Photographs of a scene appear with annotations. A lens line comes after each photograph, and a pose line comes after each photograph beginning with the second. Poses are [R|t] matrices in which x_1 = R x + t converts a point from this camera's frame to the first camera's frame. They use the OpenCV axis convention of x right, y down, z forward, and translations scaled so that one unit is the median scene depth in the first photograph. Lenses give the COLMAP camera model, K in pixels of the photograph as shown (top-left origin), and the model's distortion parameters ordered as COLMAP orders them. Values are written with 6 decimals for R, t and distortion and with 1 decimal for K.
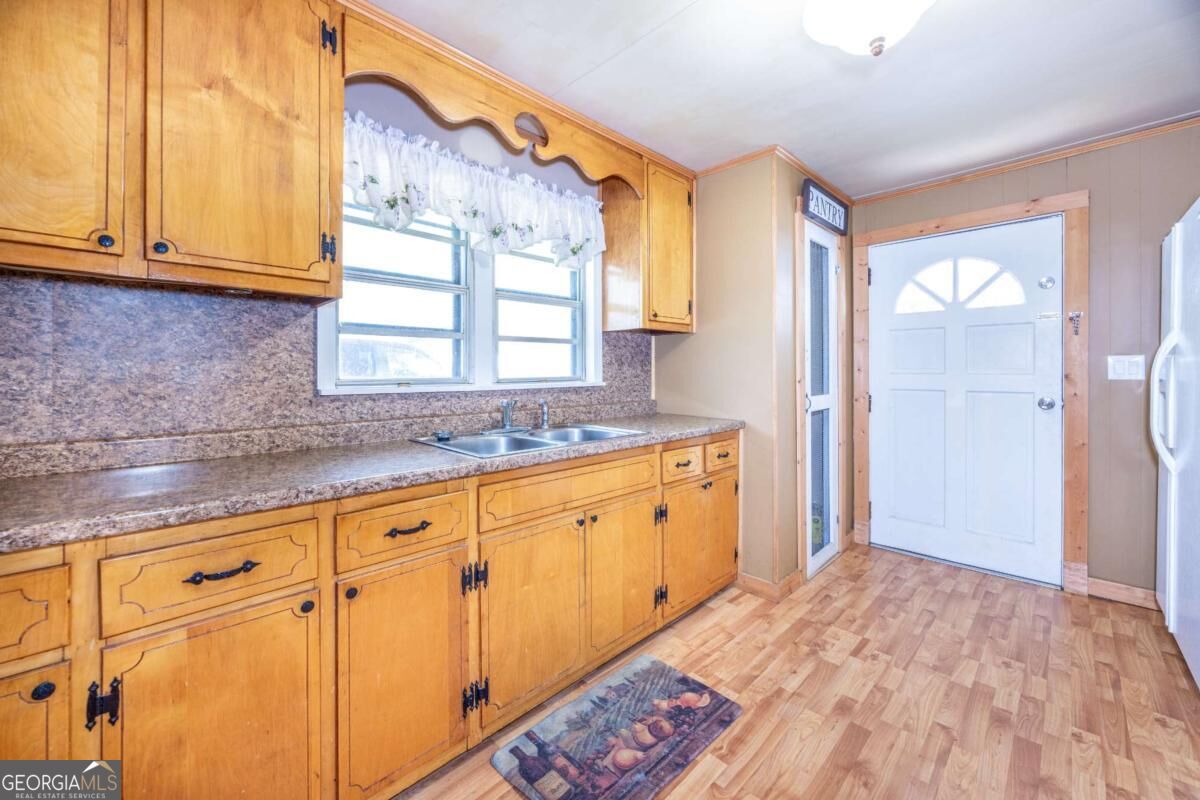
lens RADIAL K [[462.4, 0, 598.9], [0, 462.4, 371.6], [0, 0, 1]] dist [-0.010517, 0.001187]
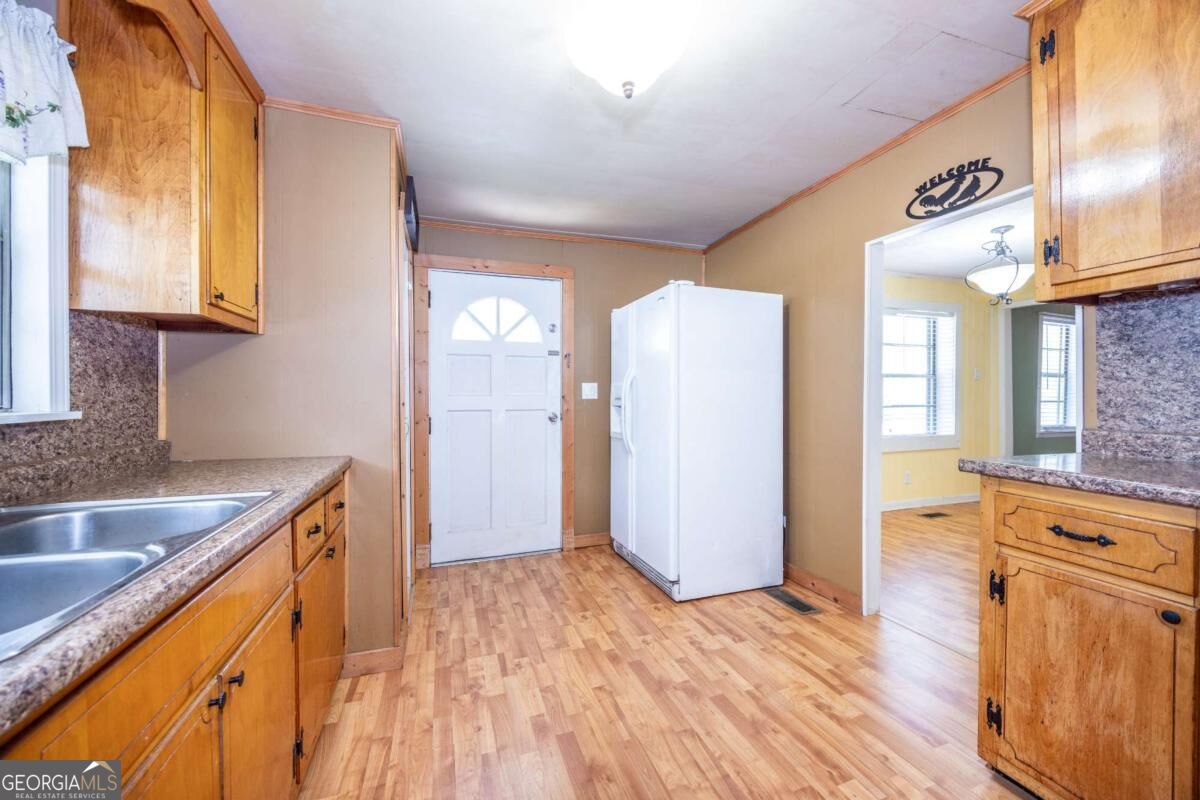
lens RADIAL K [[462.4, 0, 591.4], [0, 462.4, 393.6], [0, 0, 1]] dist [-0.010517, 0.001187]
pose [[0.416285, 0.004084, 0.909225, -0.262419], [0.002426, 0.999981, -0.005603, 0.009744], [-0.909231, 0.004538, 0.416267, 0.381277]]
